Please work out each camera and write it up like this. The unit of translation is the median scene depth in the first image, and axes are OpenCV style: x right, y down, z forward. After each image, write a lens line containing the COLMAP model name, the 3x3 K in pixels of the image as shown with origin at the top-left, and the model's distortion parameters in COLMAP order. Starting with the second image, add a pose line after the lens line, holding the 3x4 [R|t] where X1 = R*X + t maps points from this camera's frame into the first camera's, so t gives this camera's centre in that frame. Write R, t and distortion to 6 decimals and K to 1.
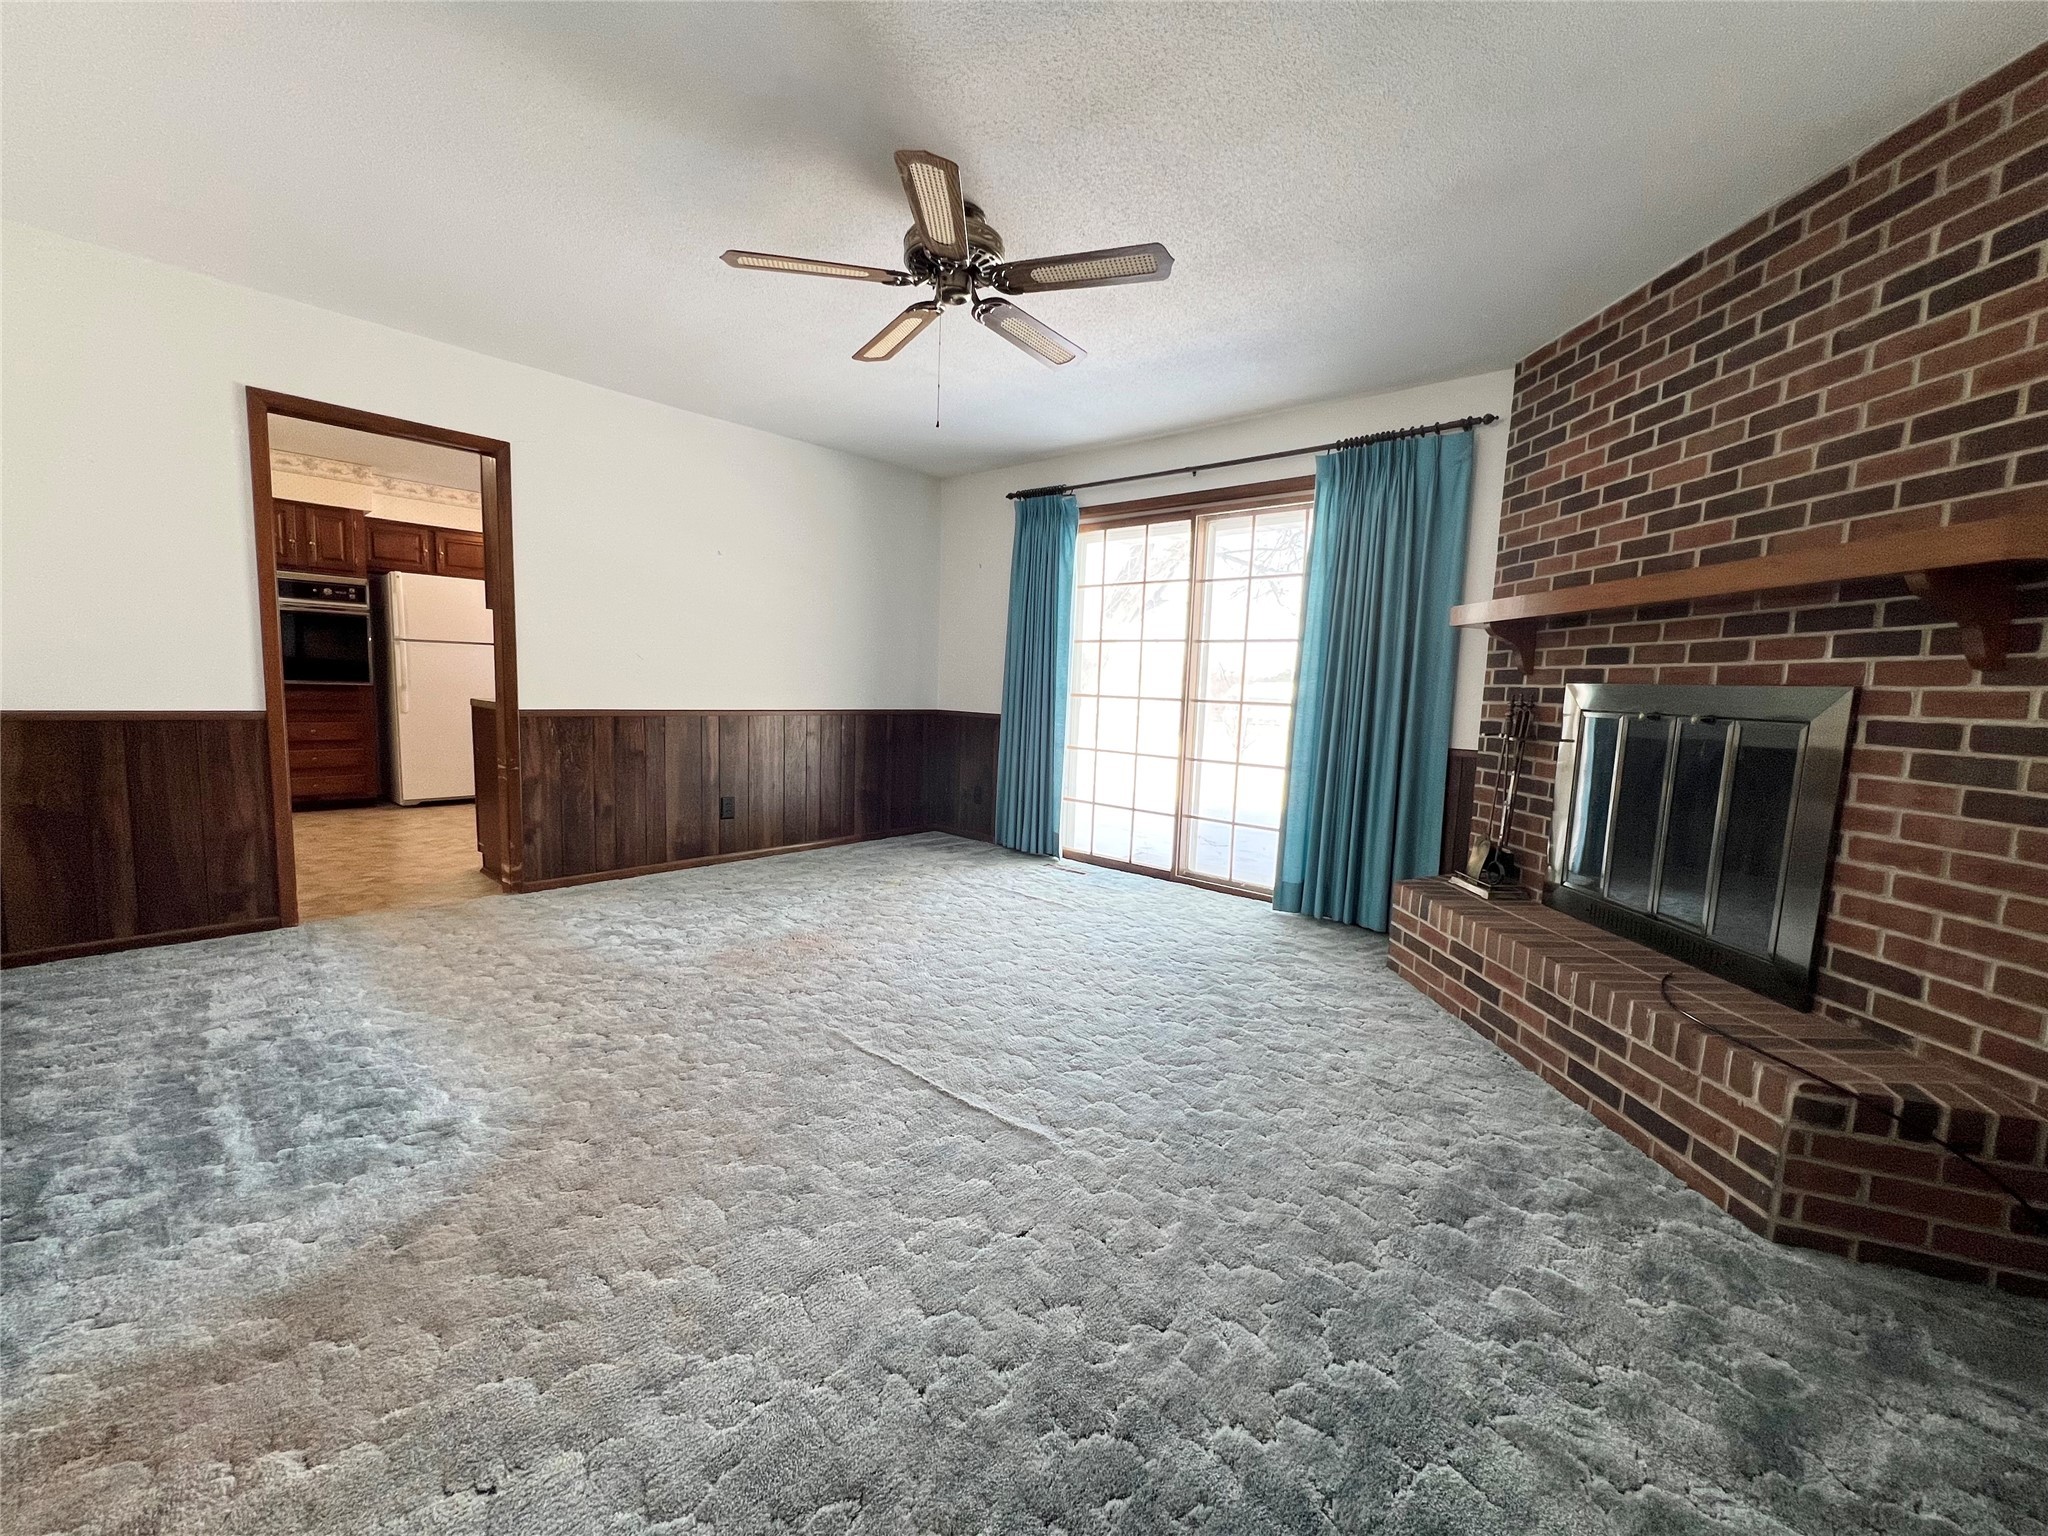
lens RADIAL K [[819.2, 0, 1017.3], [0, 819.2, 765.6], [0, 0, 1]] dist [0.000996, 0.000184]
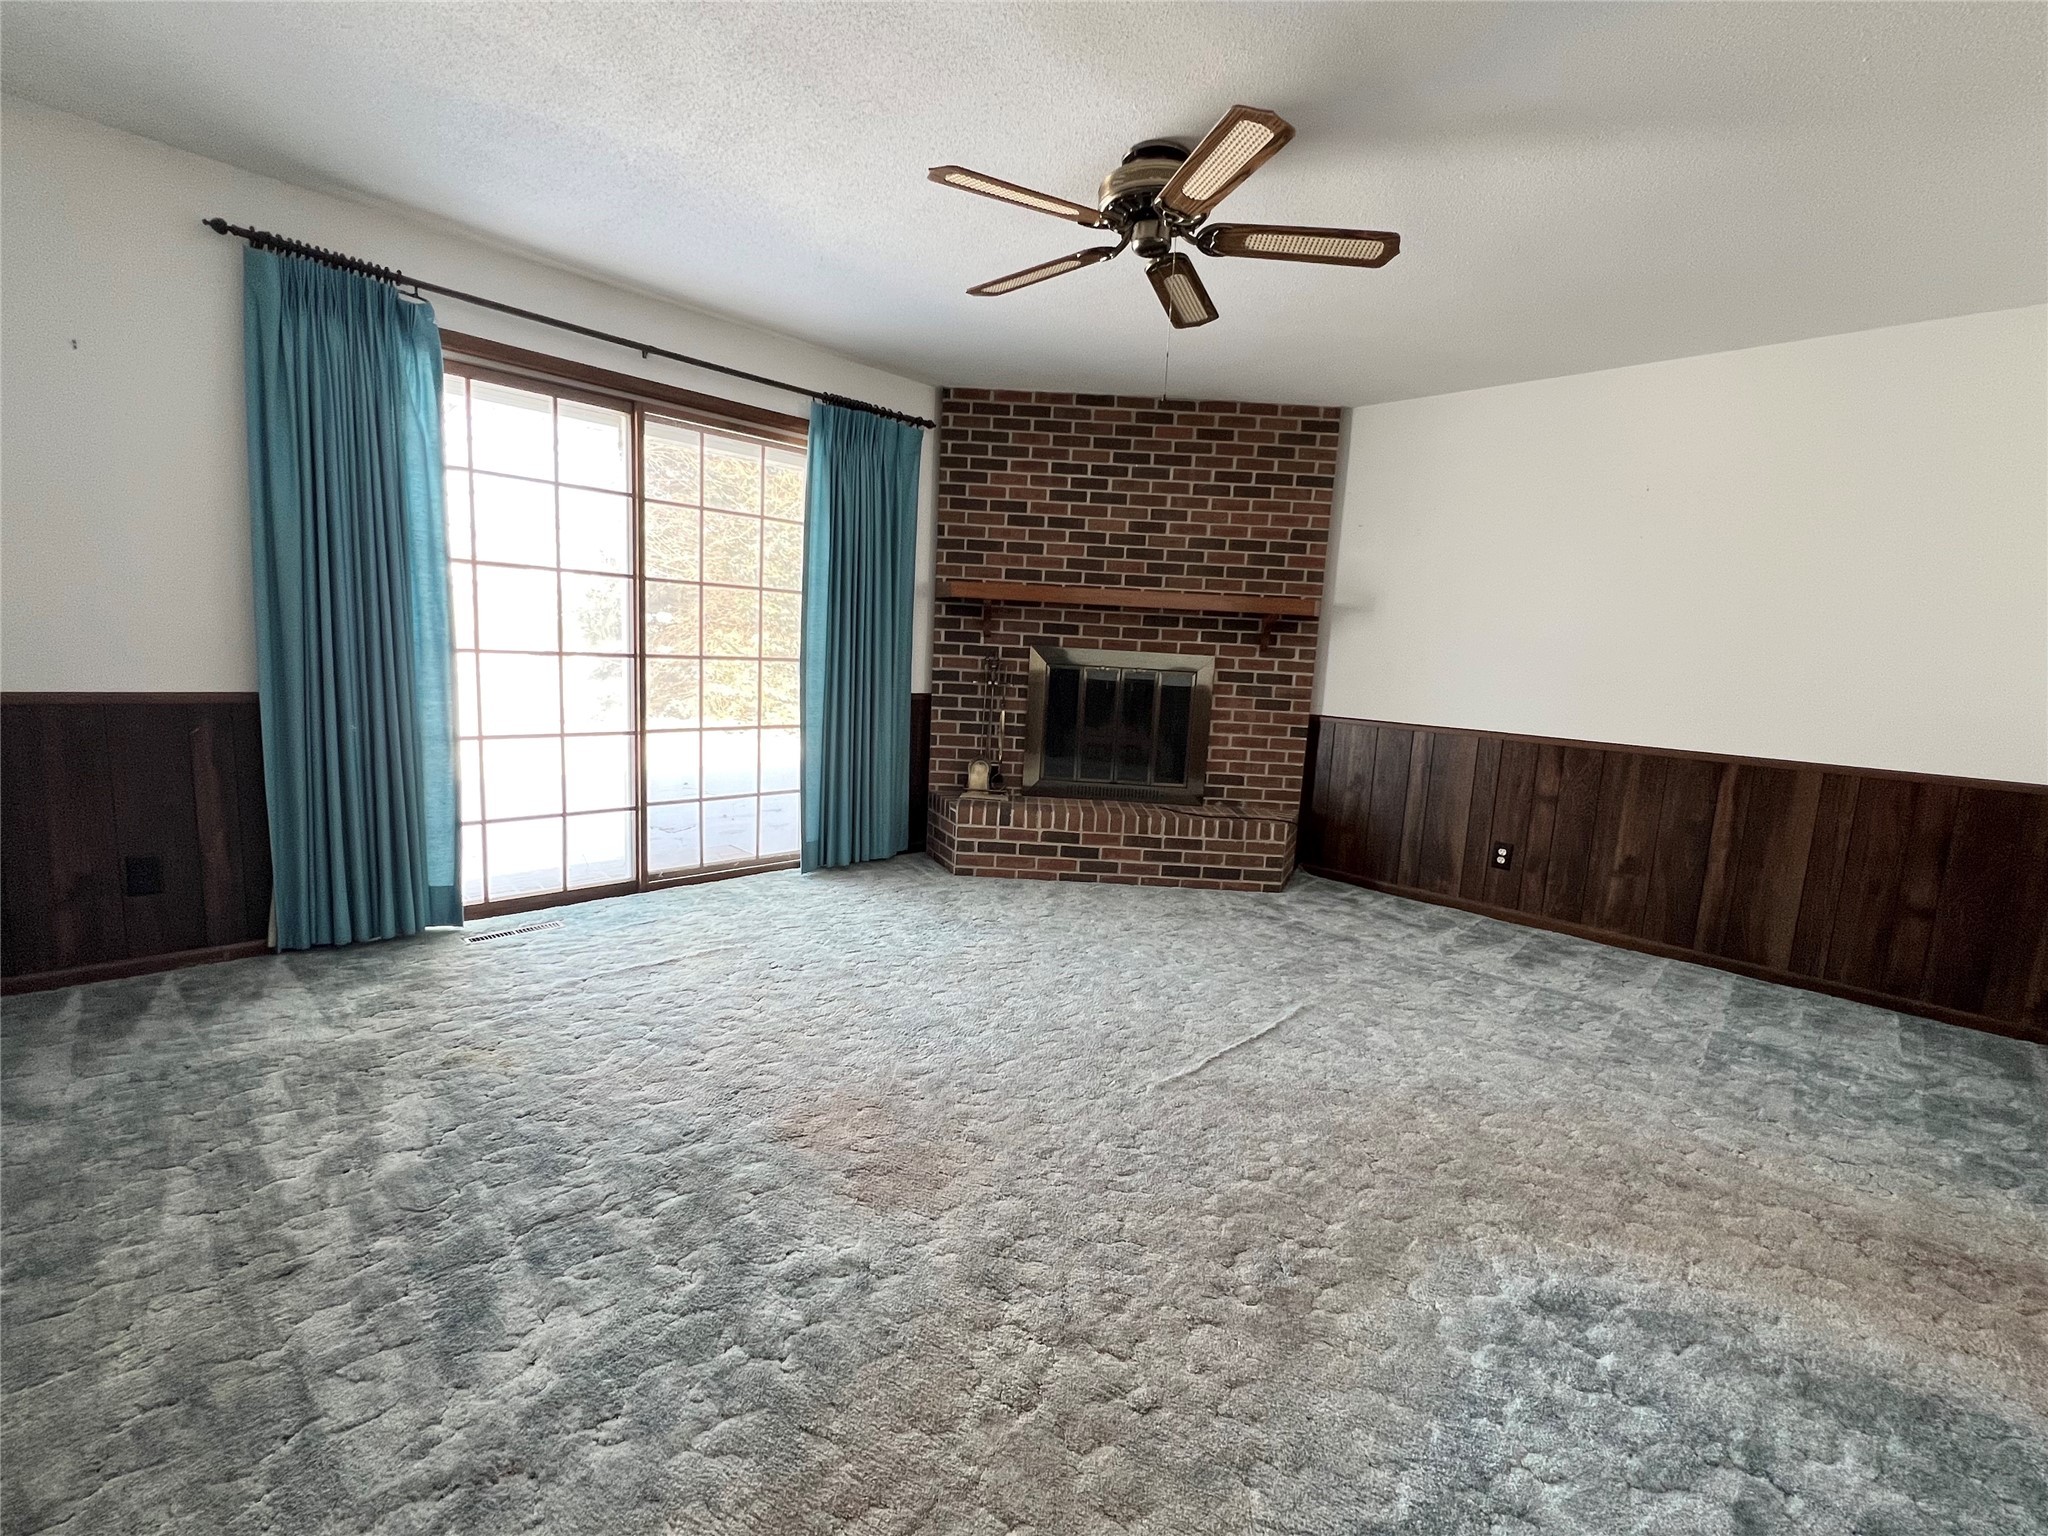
lens RADIAL K [[895.8, 0, 1017.8], [0, 895.8, 773.8], [0, 0, 1]] dist [-0.002755, -0.000310]
pose [[0.049003, -0.175695, 0.983224, -0.970874], [0.051242, 0.983553, 0.173200, -0.153971], [-0.997483, 0.041895, 0.057200, 0.944483]]
